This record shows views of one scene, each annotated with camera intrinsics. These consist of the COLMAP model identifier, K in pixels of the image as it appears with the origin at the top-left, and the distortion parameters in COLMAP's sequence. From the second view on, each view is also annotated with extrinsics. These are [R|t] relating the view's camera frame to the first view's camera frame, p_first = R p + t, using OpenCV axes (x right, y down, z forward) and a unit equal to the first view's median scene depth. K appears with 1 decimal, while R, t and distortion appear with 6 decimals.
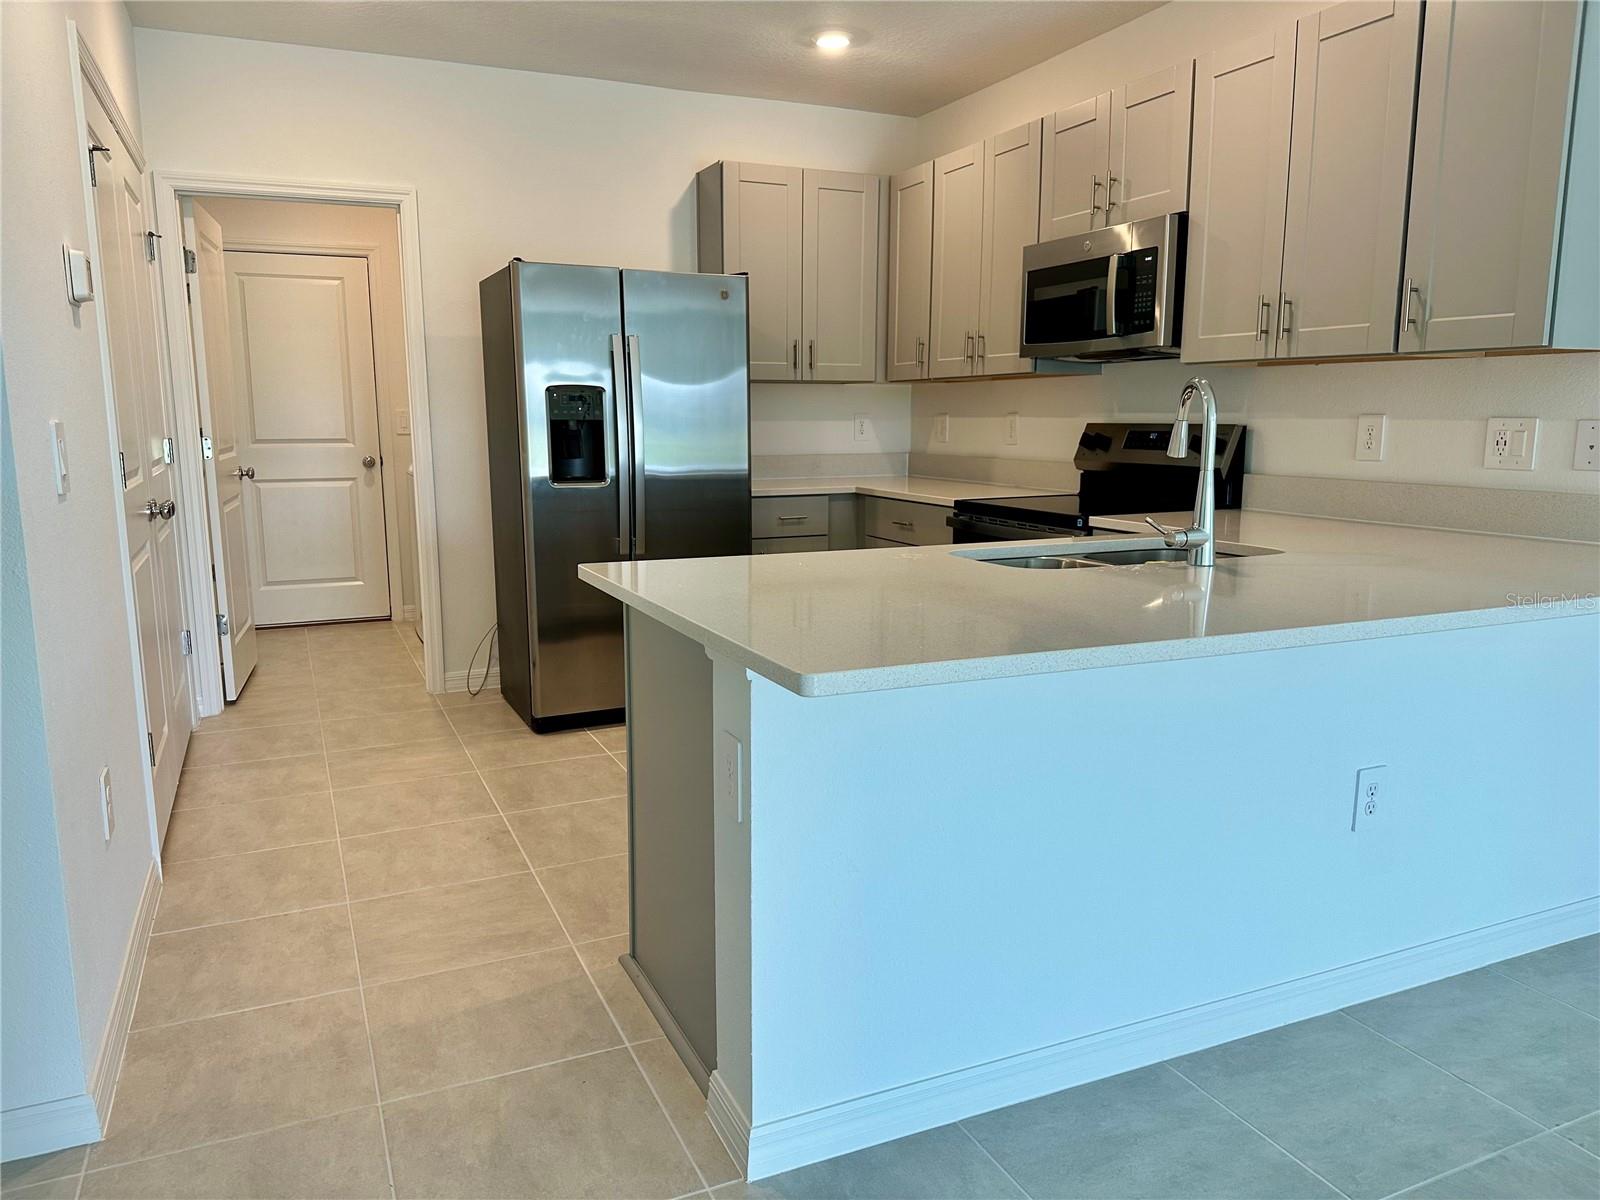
lens RADIAL K [[1117.5, 0, 800.0], [0, 1117.5, 600.0], [0, 0, 1]] dist [0.098420, -0.130764]
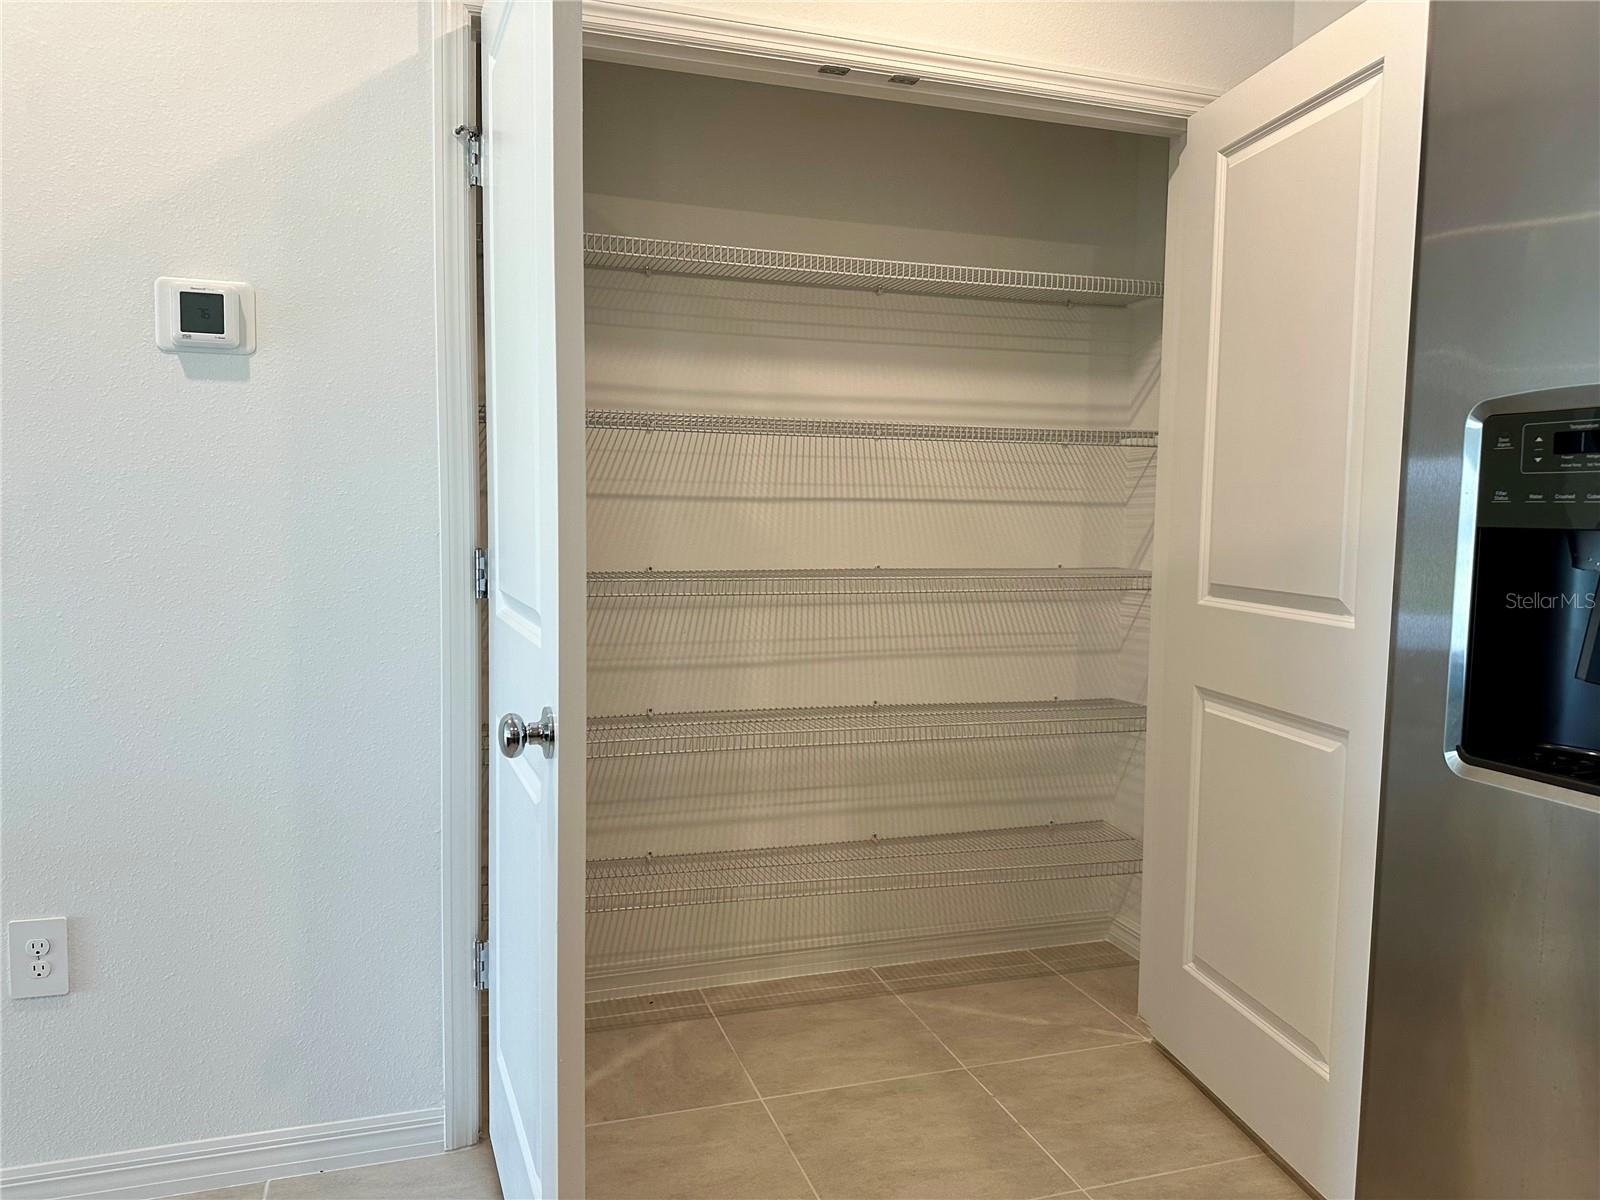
lens RADIAL K [[1117.5, 0, 800.0], [0, 1117.5, 600.0], [0, 0, 1]] dist [0.098420, -0.130764]
pose [[-0.116520, 0.074186, -0.990414, 0.063868], [-0.180768, 0.978966, 0.094595, -0.135892], [0.976599, 0.190057, -0.100659, 0.850176]]
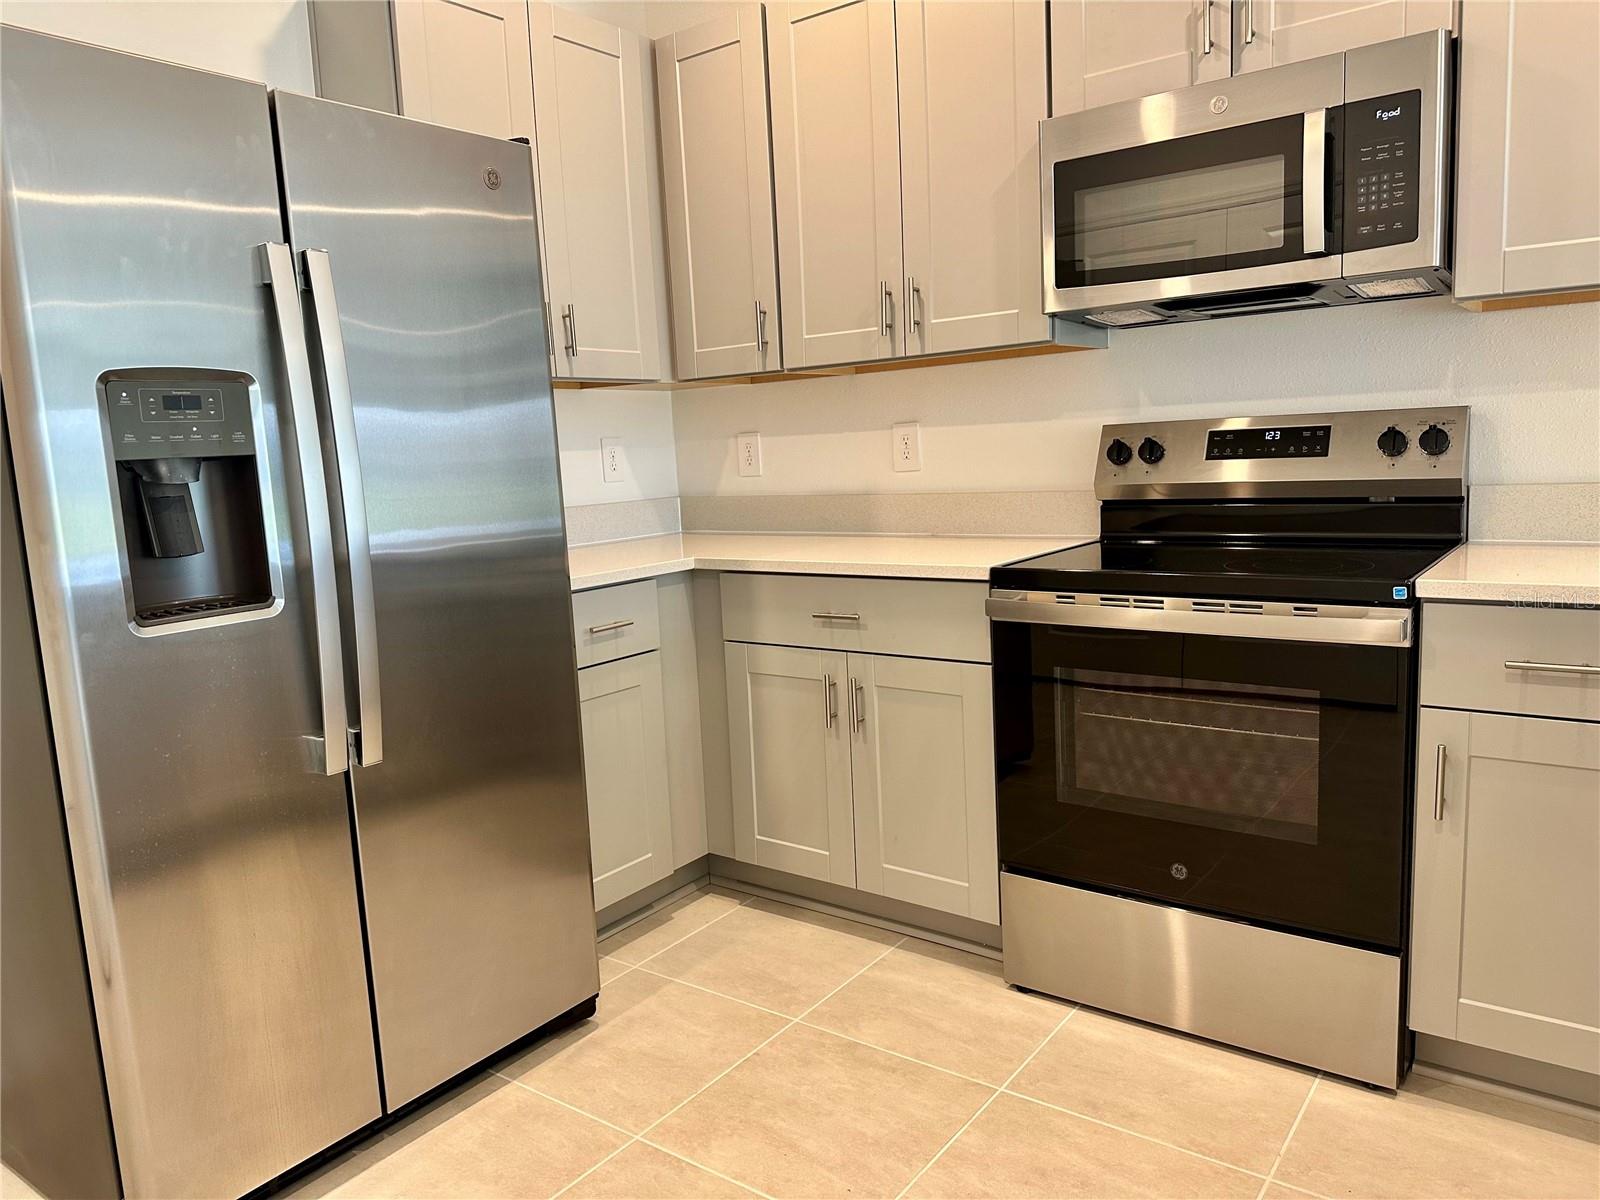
lens RADIAL K [[1117.5, 0, 800.0], [0, 1117.5, 600.0], [0, 0, 1]] dist [0.098420, -0.130764]
pose [[0.875150, -0.108878, 0.471443, -0.201359], [0.127602, 0.991795, -0.007819, -0.079898], [-0.466723, 0.067000, 0.881862, 0.548871]]
